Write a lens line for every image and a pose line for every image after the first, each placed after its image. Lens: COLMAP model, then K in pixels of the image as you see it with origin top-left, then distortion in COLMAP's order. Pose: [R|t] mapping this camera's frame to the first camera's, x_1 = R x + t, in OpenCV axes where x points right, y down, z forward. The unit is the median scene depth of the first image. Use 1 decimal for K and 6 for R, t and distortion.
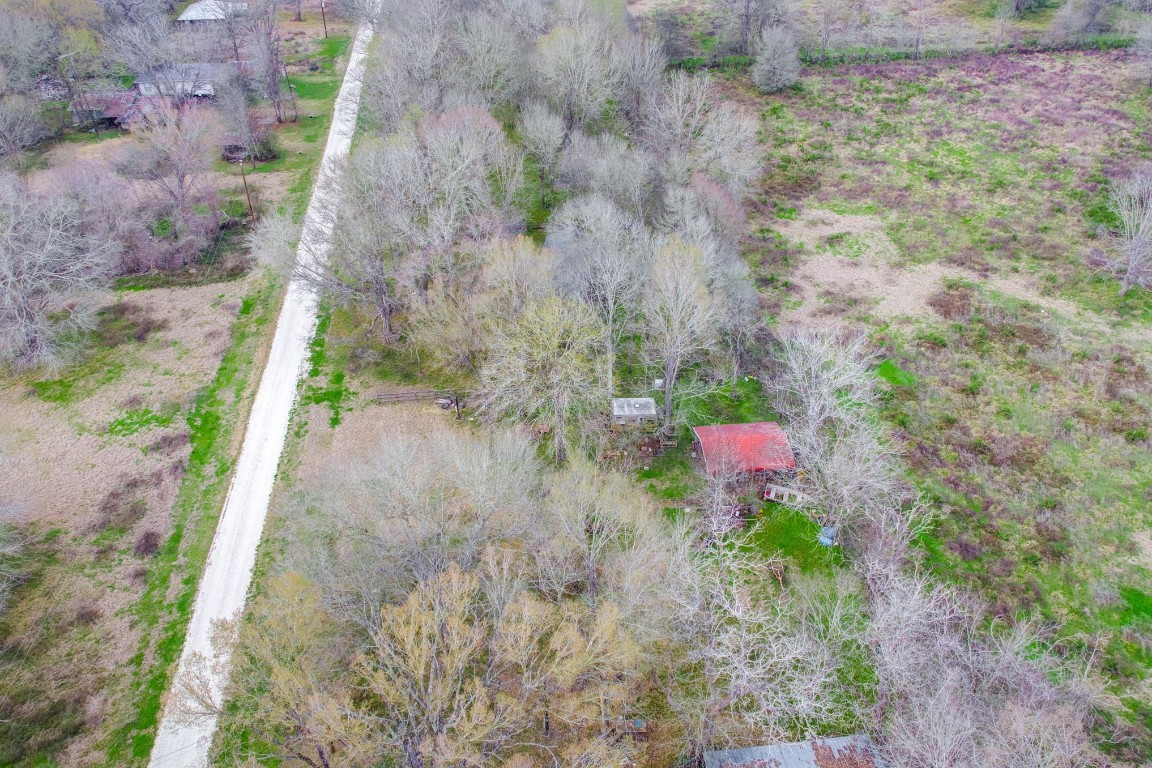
lens RADIAL K [[934.6, 0, 576.4], [0, 934.6, 385.3], [0, 0, 1]] dist [0.036998, -0.028202]
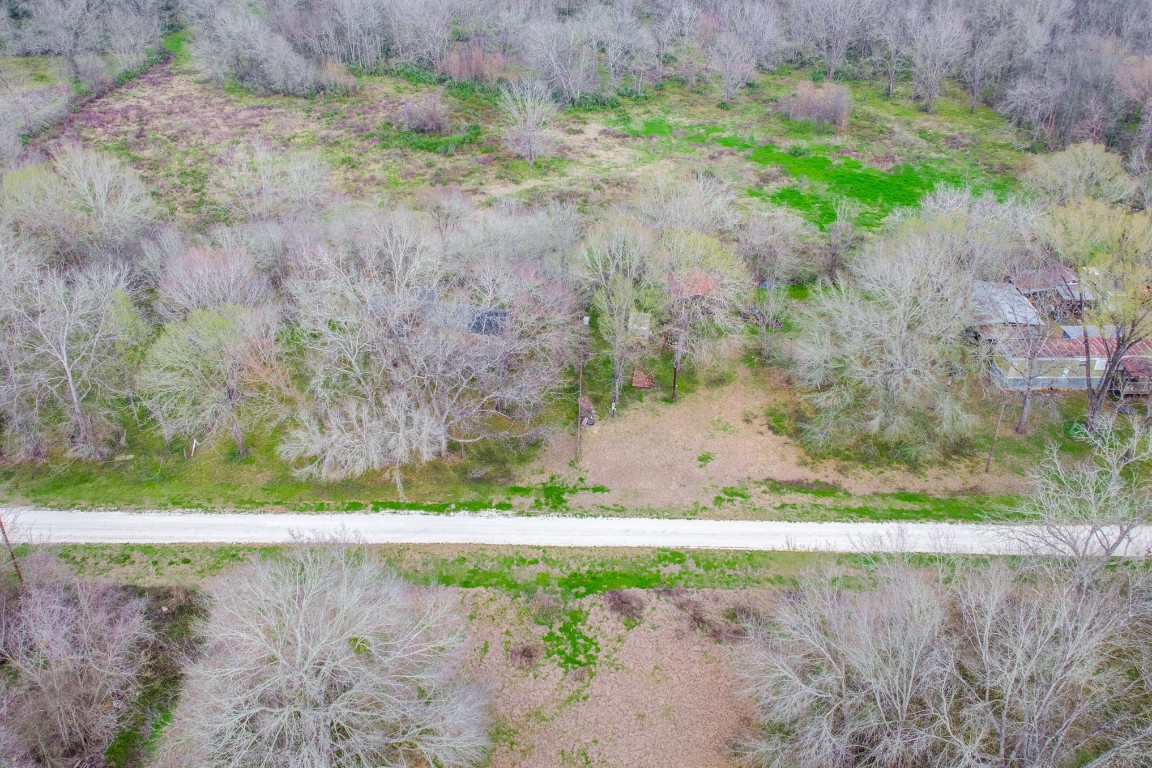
lens RADIAL K [[934.6, 0, 576.0], [0, 934.6, 379.6], [0, 0, 1]] dist [0.036998, -0.028202]
pose [[0.143618, -0.516417, 0.844208, -0.904607], [0.572783, 0.739024, 0.354631, -0.354800], [-0.807028, 0.432616, 0.401932, 0.527944]]
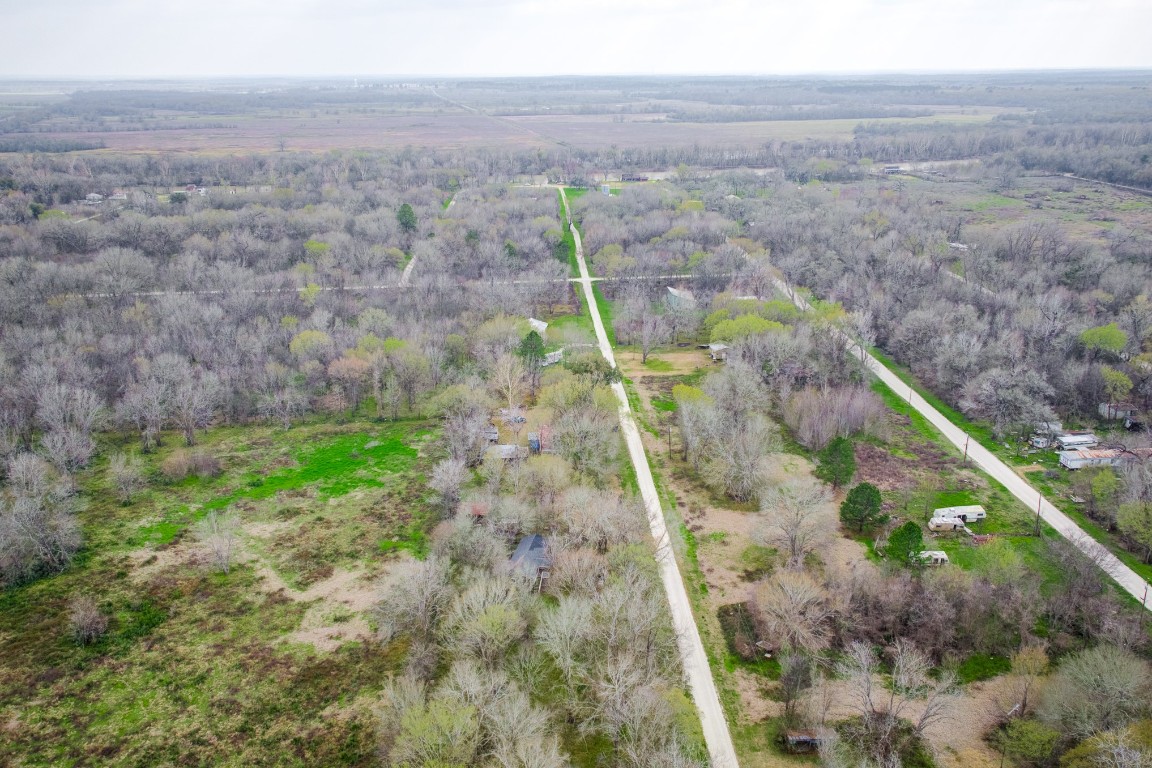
lens RADIAL K [[934.6, 0, 575.6], [0, 934.6, 389.3], [0, 0, 1]] dist [0.036998, -0.028202]
pose [[-0.997361, -0.004519, 0.072467, -0.253485], [0.055706, 0.592523, 0.803625, -1.882812], [-0.046570, 0.805541, -0.590707, 1.893876]]
